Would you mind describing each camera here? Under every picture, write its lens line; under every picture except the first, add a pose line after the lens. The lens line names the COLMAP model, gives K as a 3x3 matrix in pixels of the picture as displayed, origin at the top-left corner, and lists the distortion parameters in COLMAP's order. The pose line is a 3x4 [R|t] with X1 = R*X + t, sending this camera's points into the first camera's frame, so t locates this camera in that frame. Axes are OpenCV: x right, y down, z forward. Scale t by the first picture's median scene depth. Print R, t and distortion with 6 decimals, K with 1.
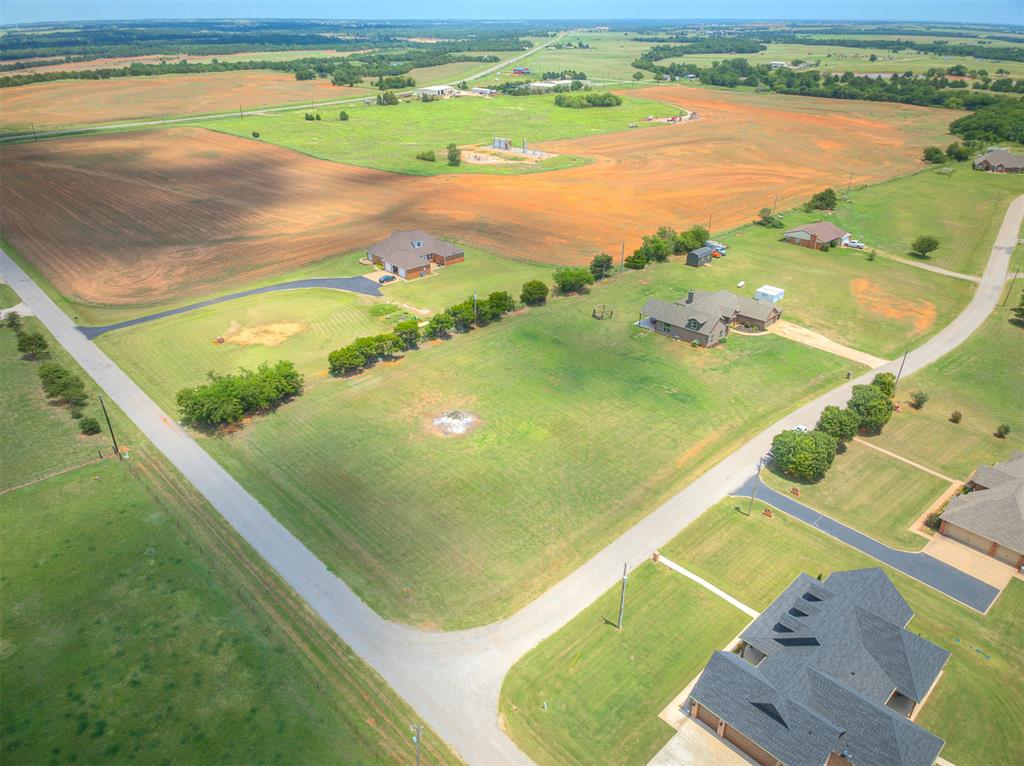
lens RADIAL K [[731.9, 0, 512.0], [0, 731.9, 383.0], [0, 0, 1]] dist [0.068109, -0.101471]
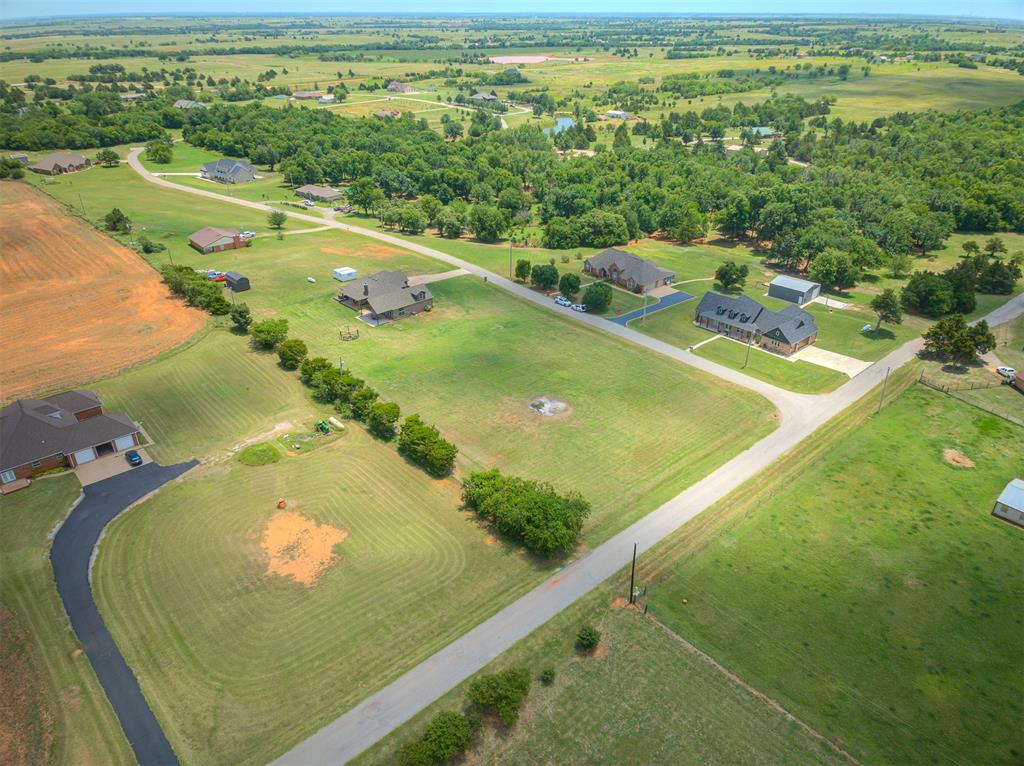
lens RADIAL K [[731.9, 0, 512.0], [0, 731.9, 383.0], [0, 0, 1]] dist [0.068109, -0.101471]
pose [[-0.005958, -0.448770, 0.893628, -0.880166], [0.438944, 0.801774, 0.405569, -0.378064], [-0.898495, 0.394669, 0.192208, 0.653881]]
